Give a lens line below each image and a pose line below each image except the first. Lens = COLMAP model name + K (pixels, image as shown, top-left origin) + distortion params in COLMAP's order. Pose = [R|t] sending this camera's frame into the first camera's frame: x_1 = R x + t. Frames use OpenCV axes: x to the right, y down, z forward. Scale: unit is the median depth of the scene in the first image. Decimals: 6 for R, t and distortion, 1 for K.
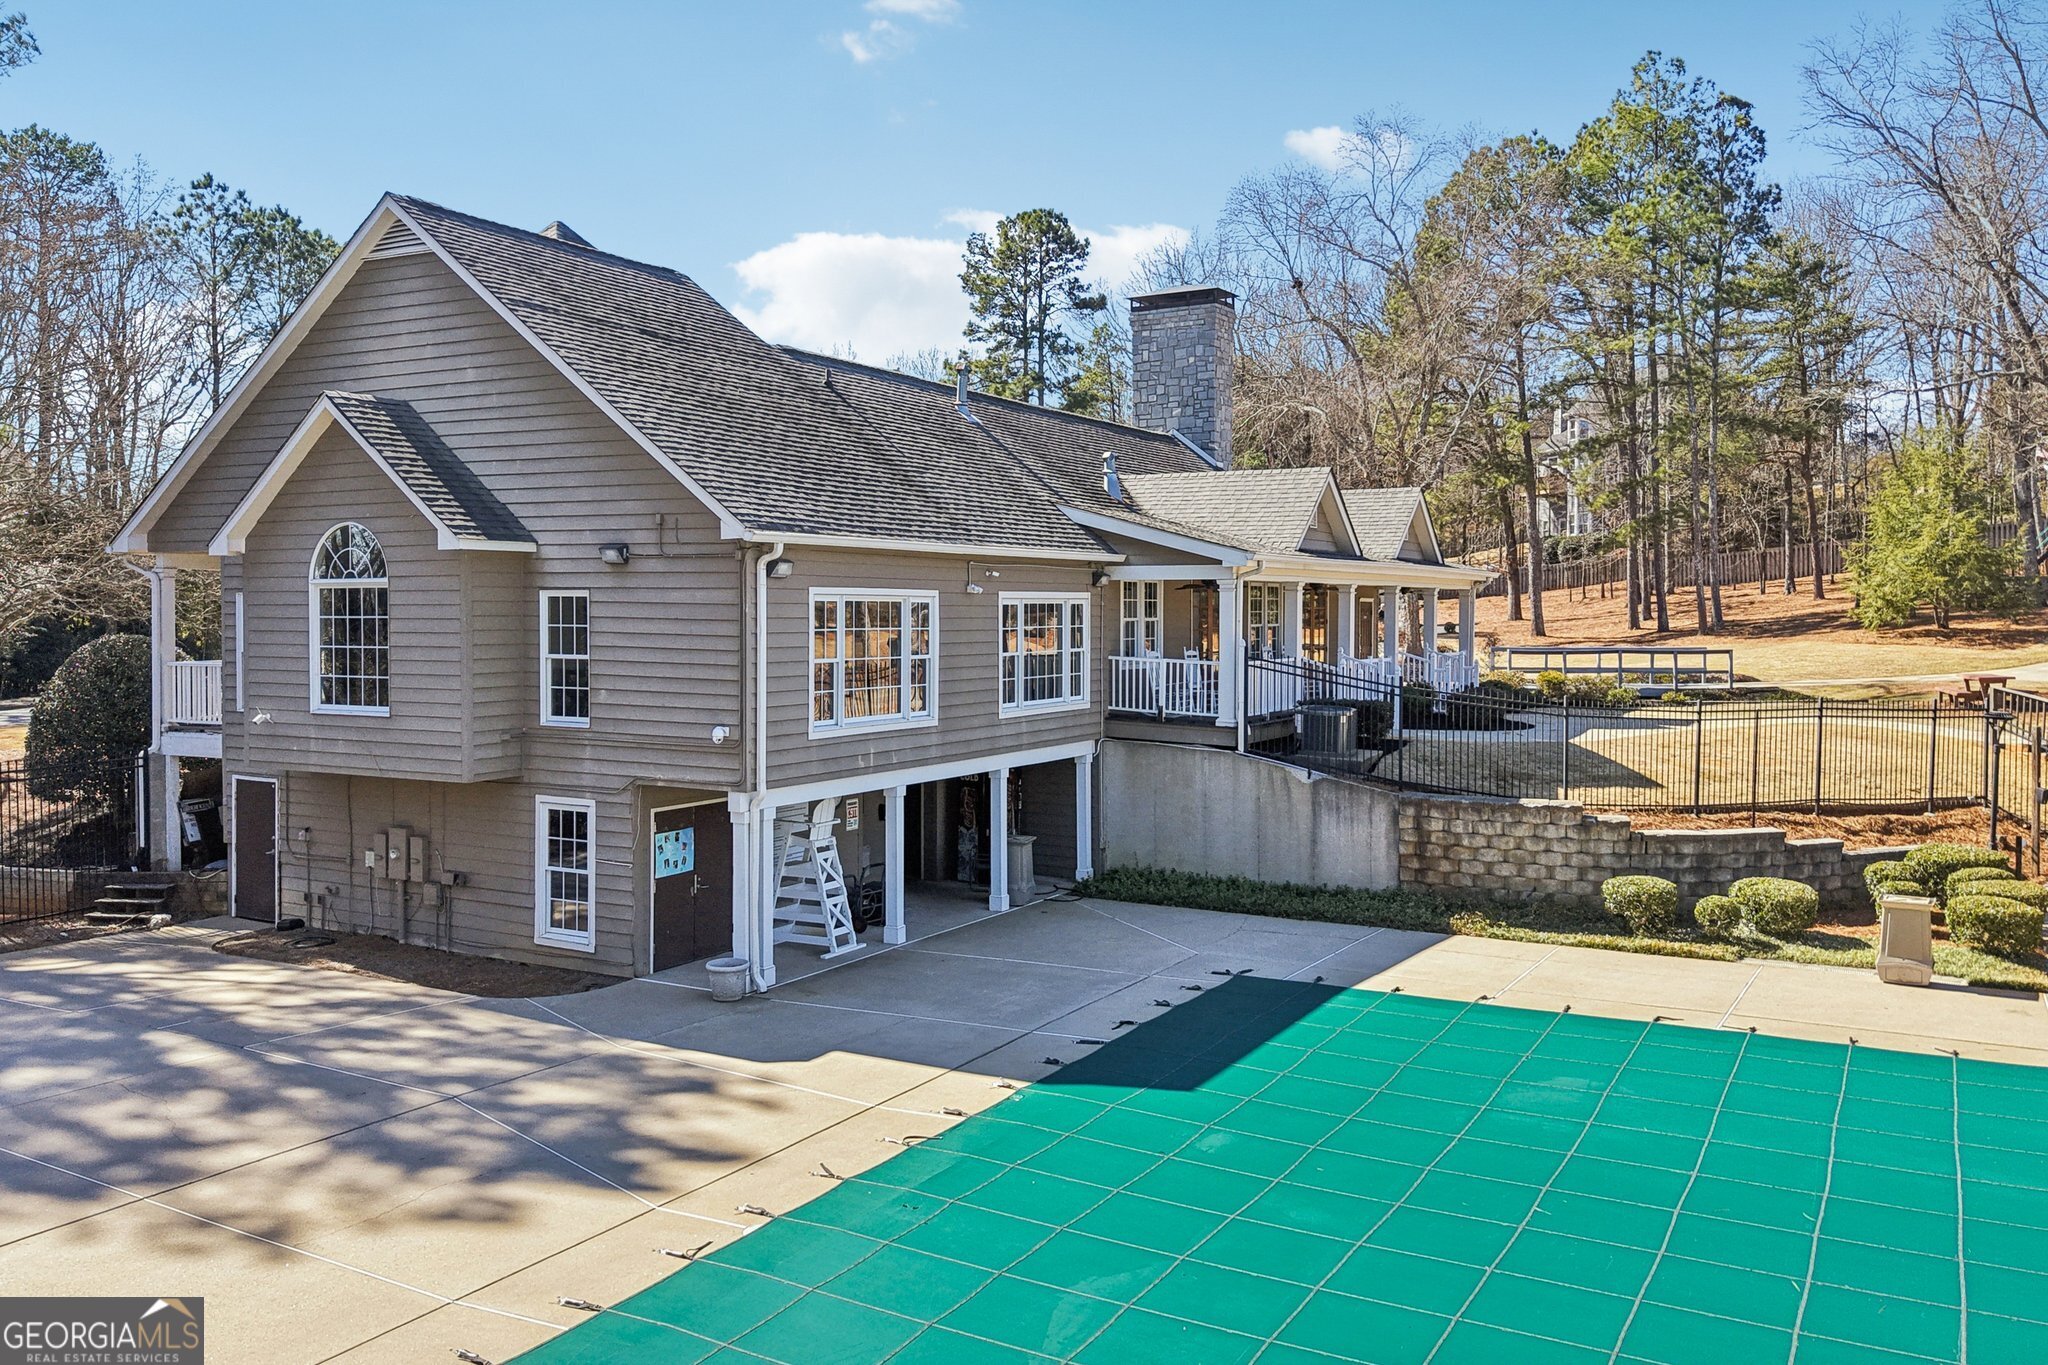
lens RADIAL K [[1585.1, 0, 1023.7], [0, 1585.1, 641.8], [0, 0, 1]] dist [0.003761, -0.036718]
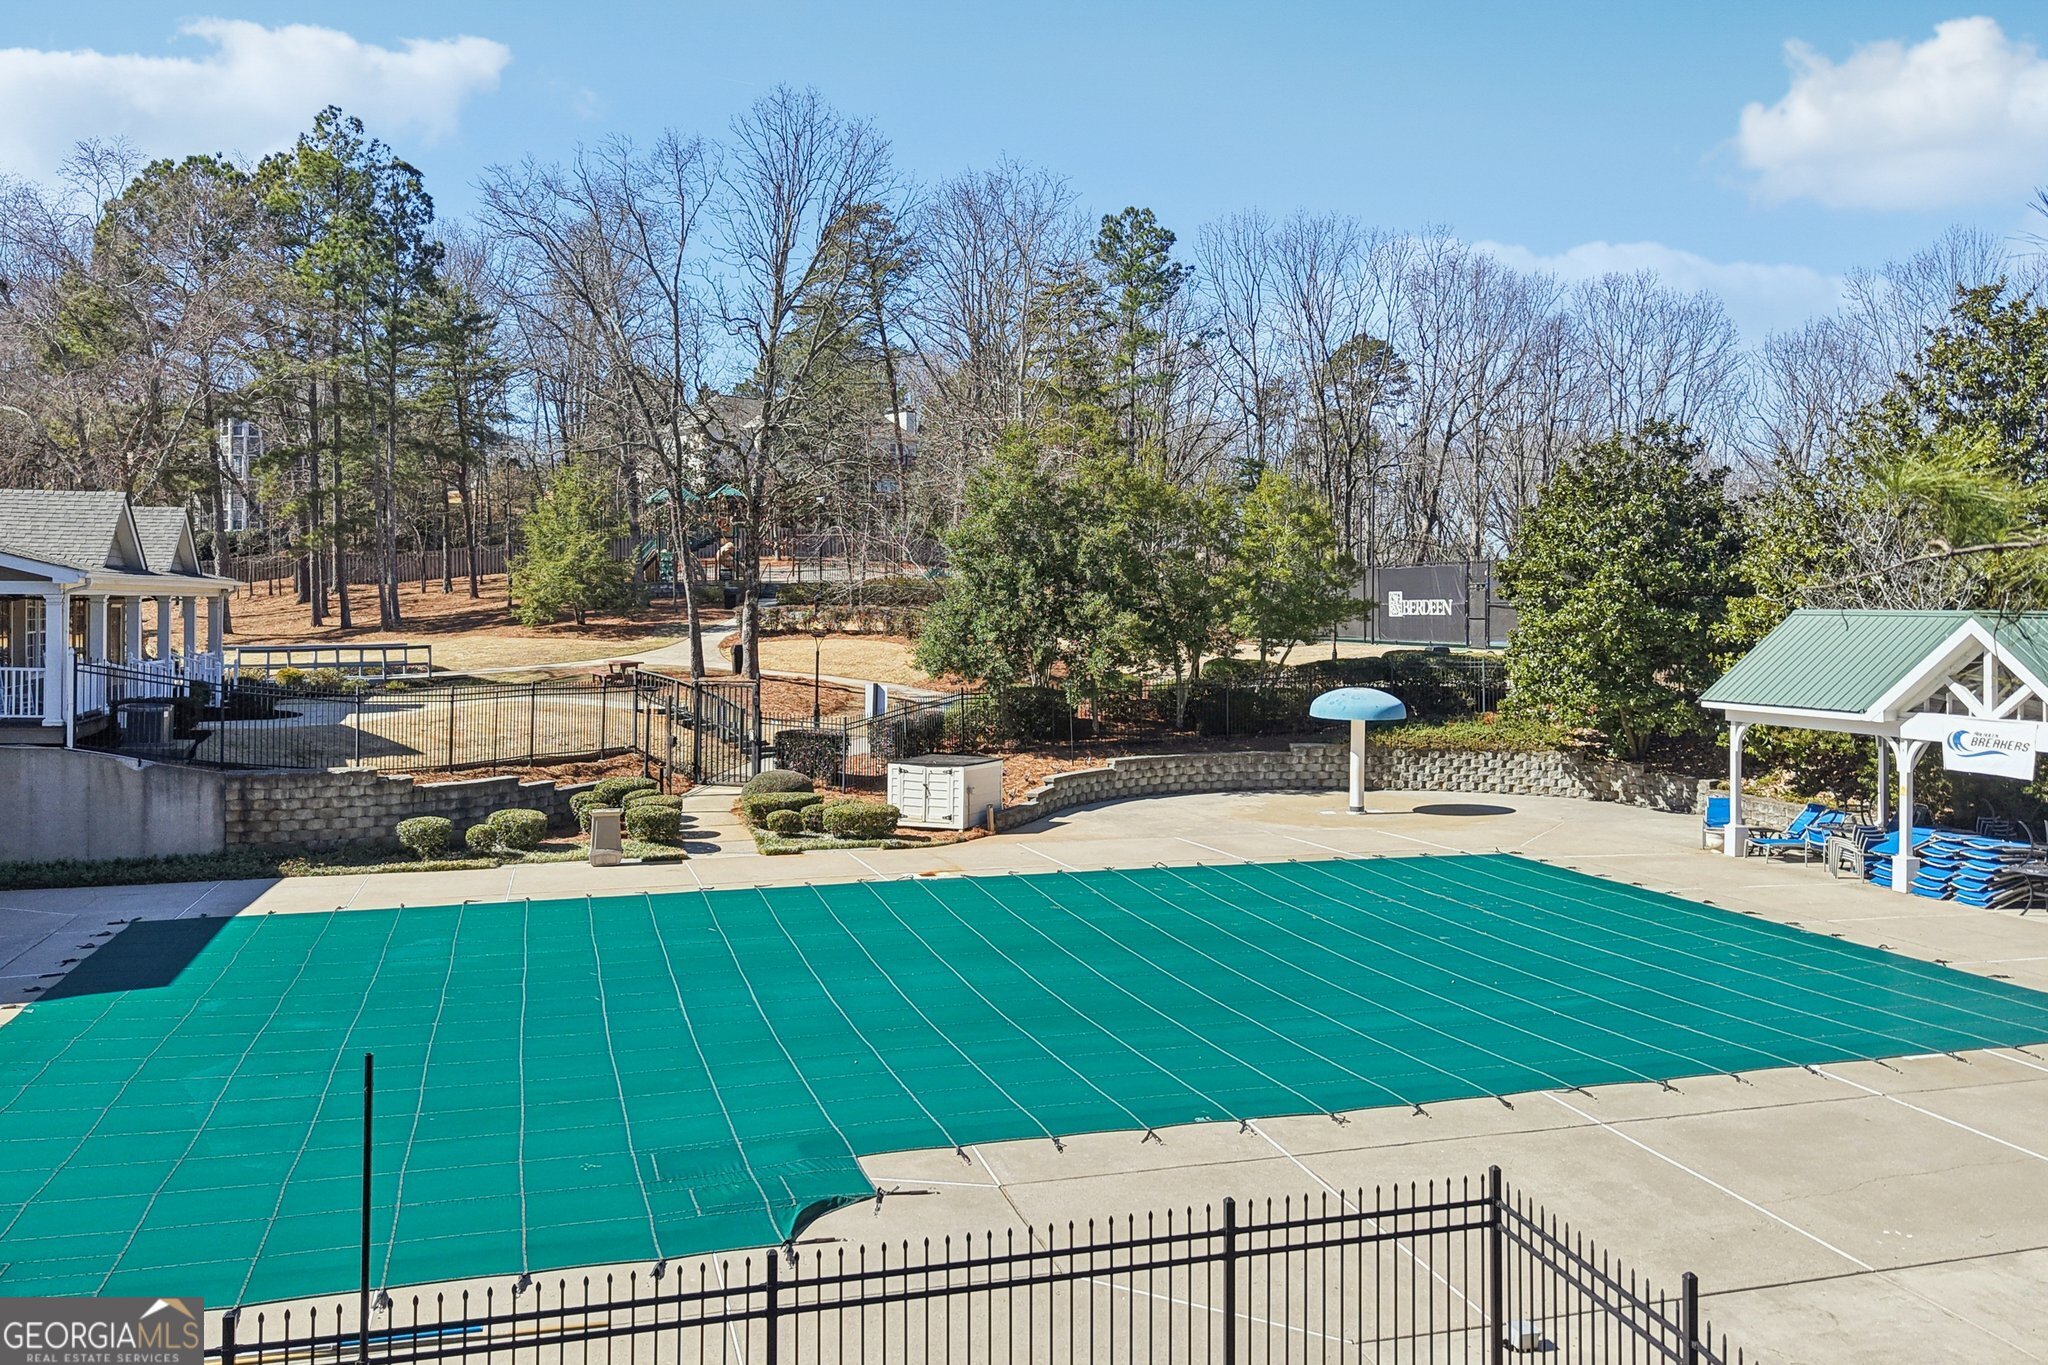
lens RADIAL K [[1615.5, 0, 1024.0], [0, 1615.5, 682.5], [0, 0, 1]] dist [0.028387, -0.042415]
pose [[0.685447, -0.037093, 0.727177, -0.231529], [0.014285, 0.999194, 0.037503, -0.010666], [-0.727982, -0.015319, 0.685425, -0.284454]]
